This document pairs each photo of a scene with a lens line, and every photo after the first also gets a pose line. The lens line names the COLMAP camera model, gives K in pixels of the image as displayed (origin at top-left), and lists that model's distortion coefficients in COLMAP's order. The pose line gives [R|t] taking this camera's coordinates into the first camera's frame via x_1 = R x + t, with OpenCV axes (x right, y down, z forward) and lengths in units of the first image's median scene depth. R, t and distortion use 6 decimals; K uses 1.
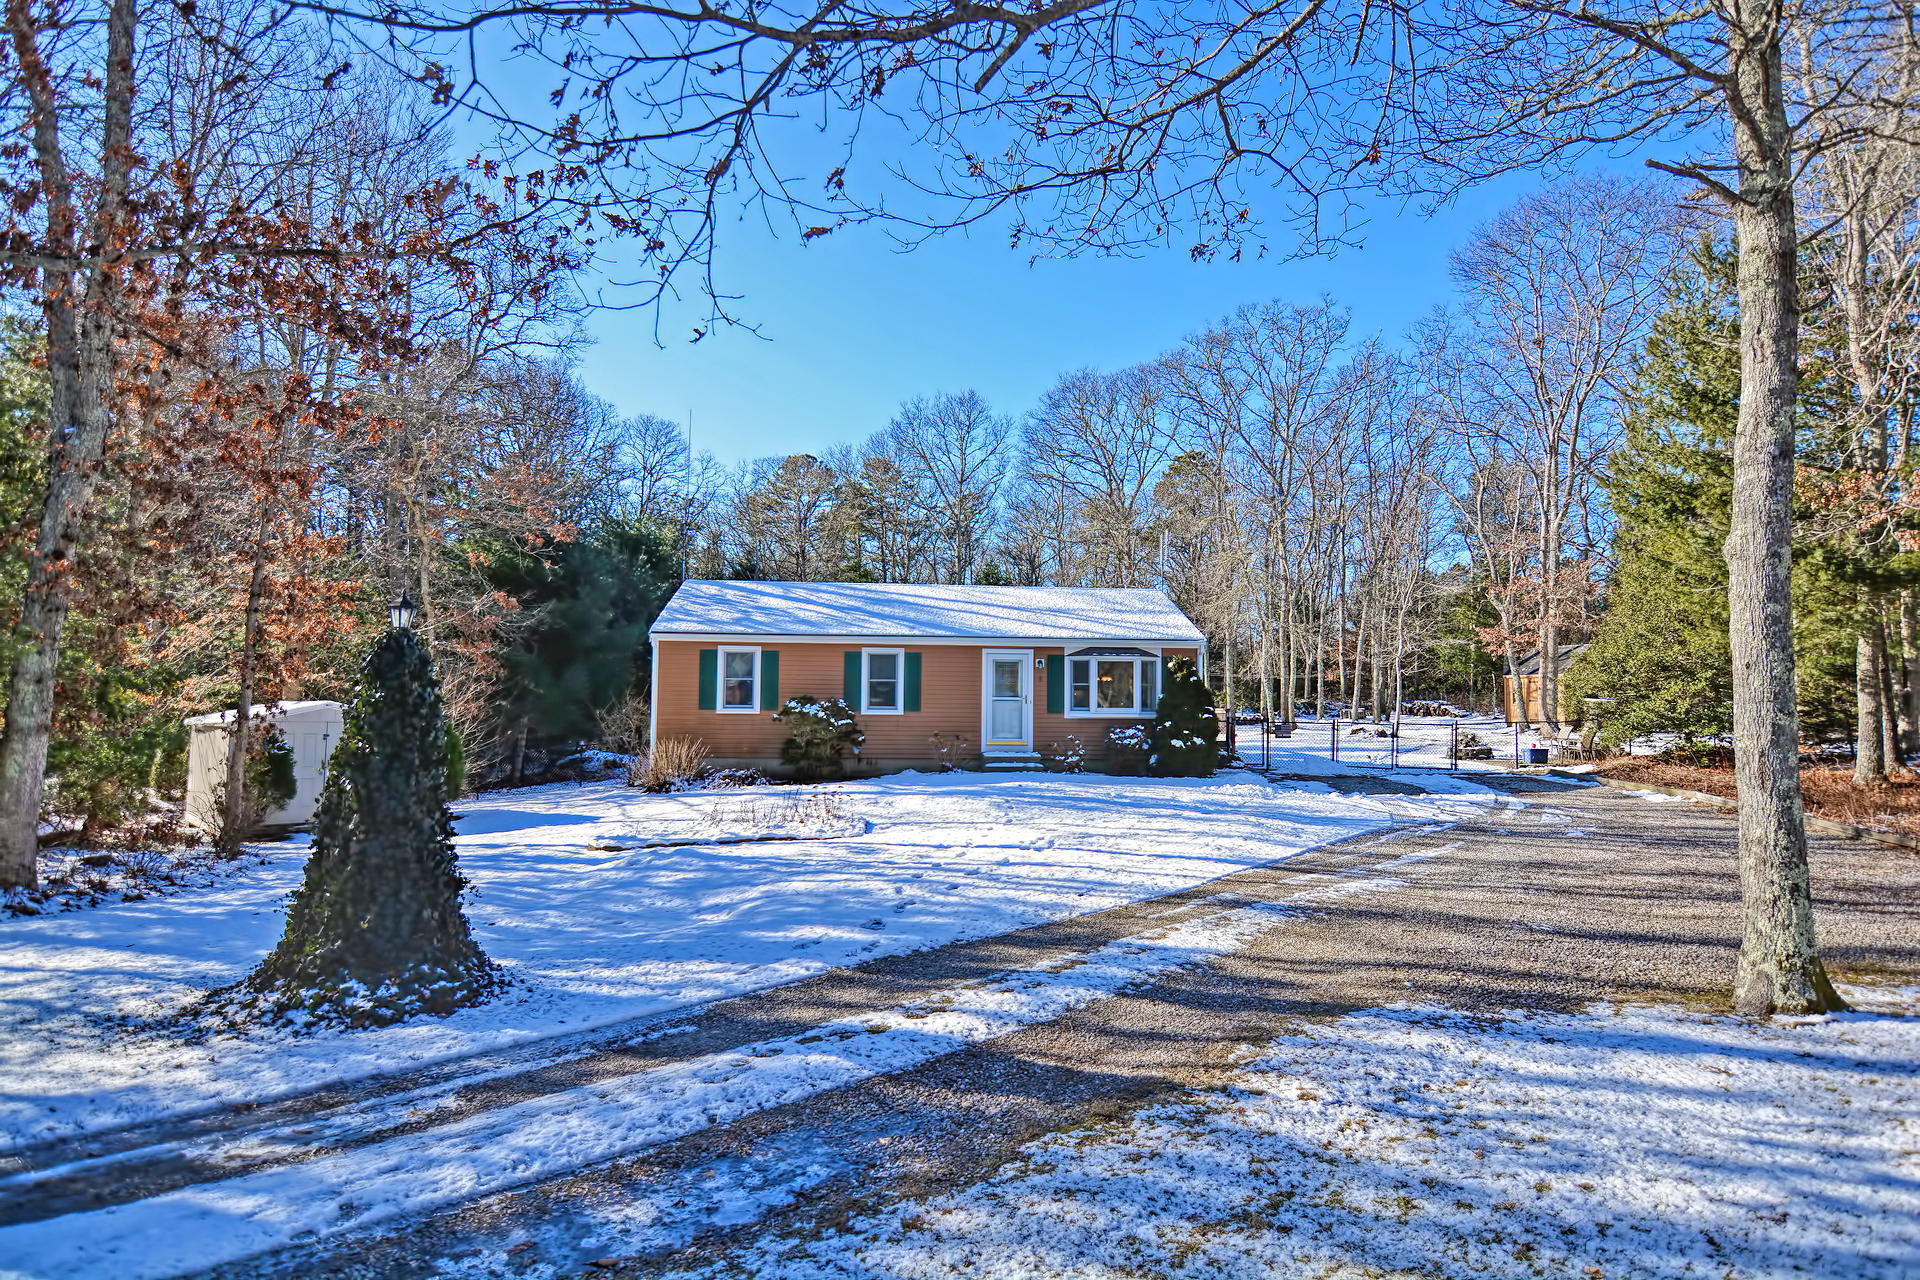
lens RADIAL K [[1030.0, 0, 964.1], [0, 1030.0, 653.5], [0, 0, 1]] dist [-0.013081, -0.002200]
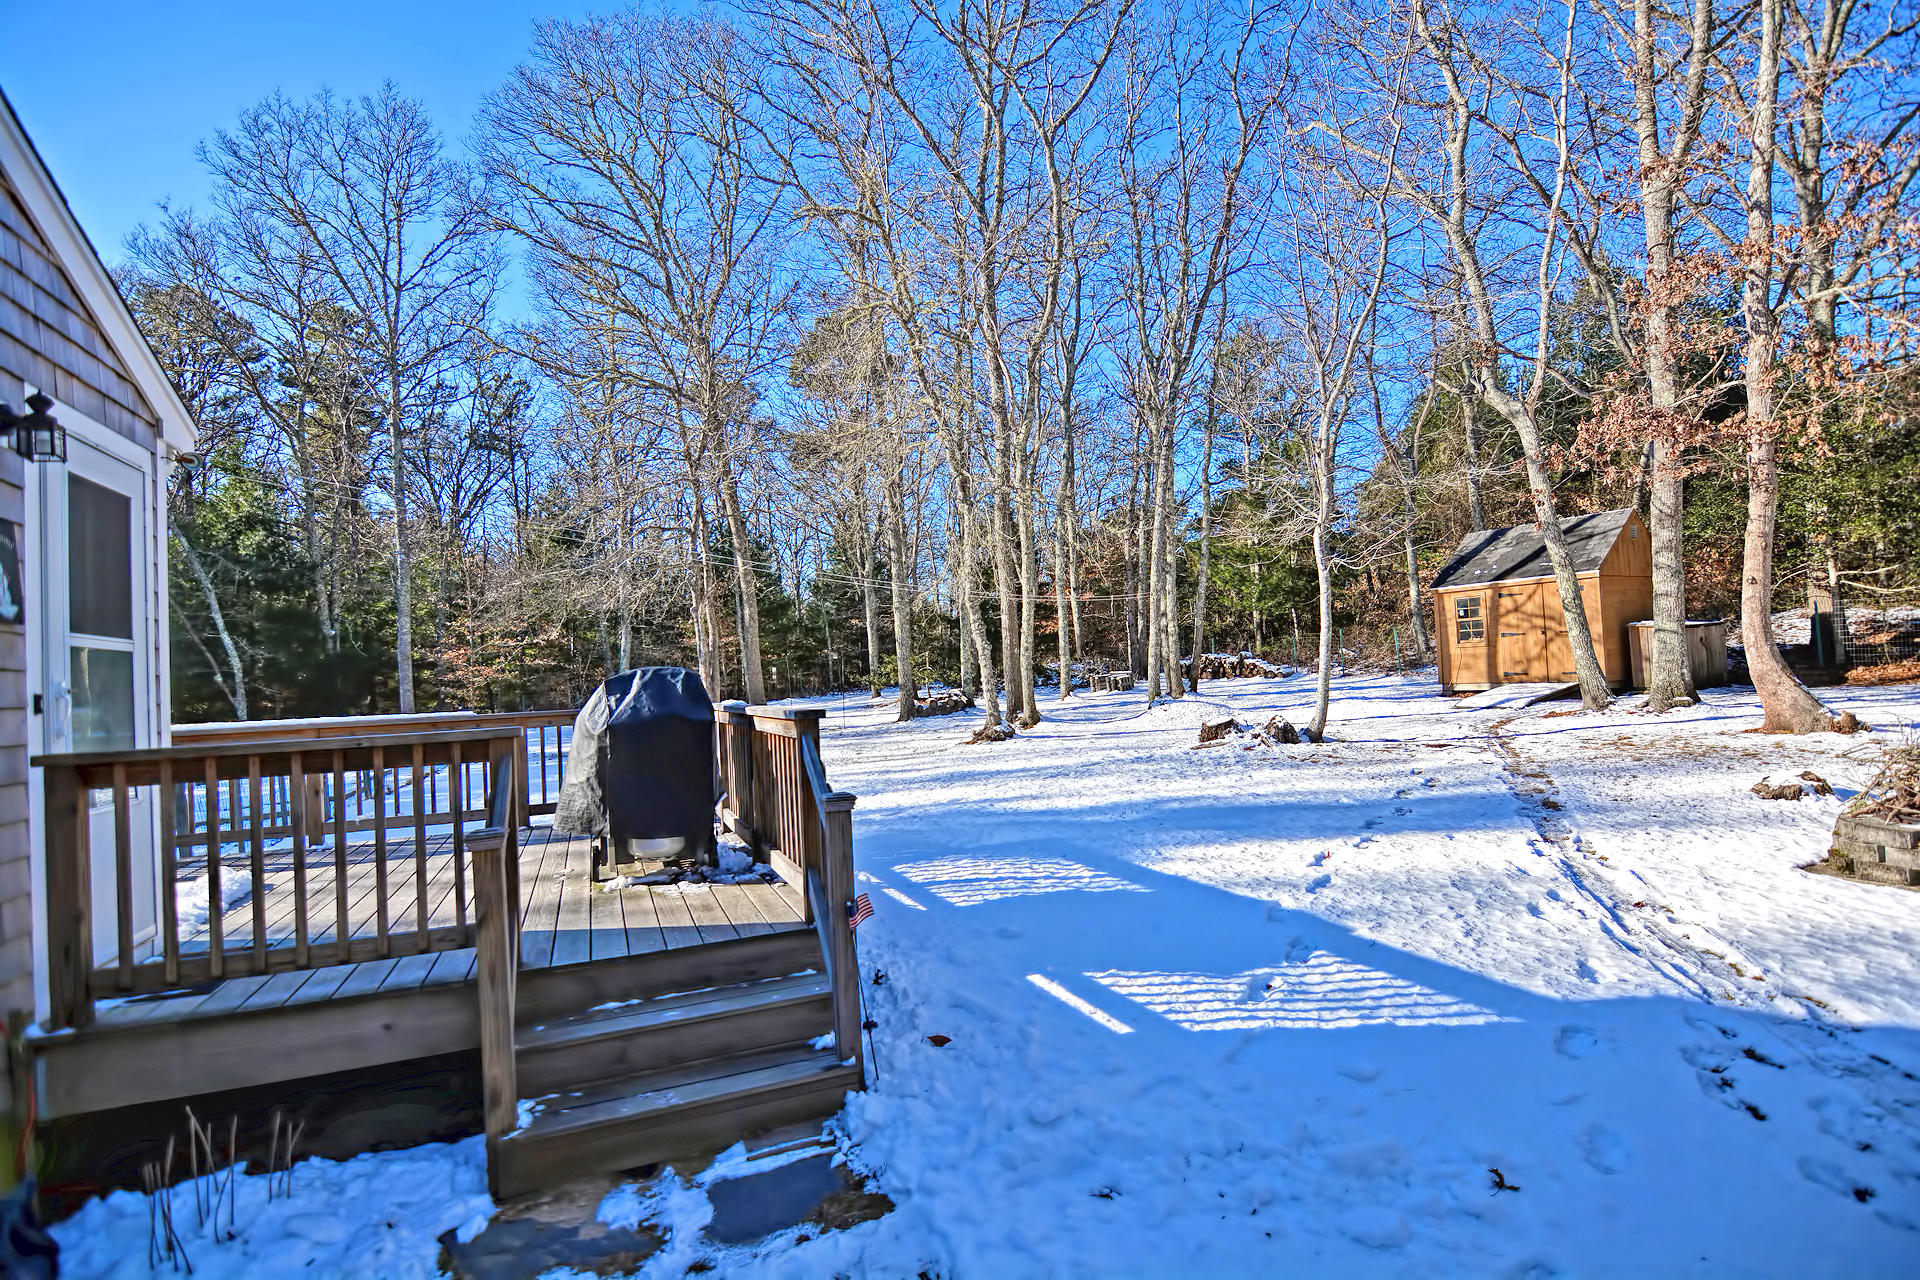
lens RADIAL K [[931.2, 0, 965.0], [0, 931.2, 650.4], [0, 0, 1]] dist [-0.001593, -0.013120]
pose [[0.954218, -0.048568, 0.295144, 0.303837], [0.044025, 0.998788, 0.022024, 0.055086], [-0.295856, -0.008022, 0.955199, 1.114494]]
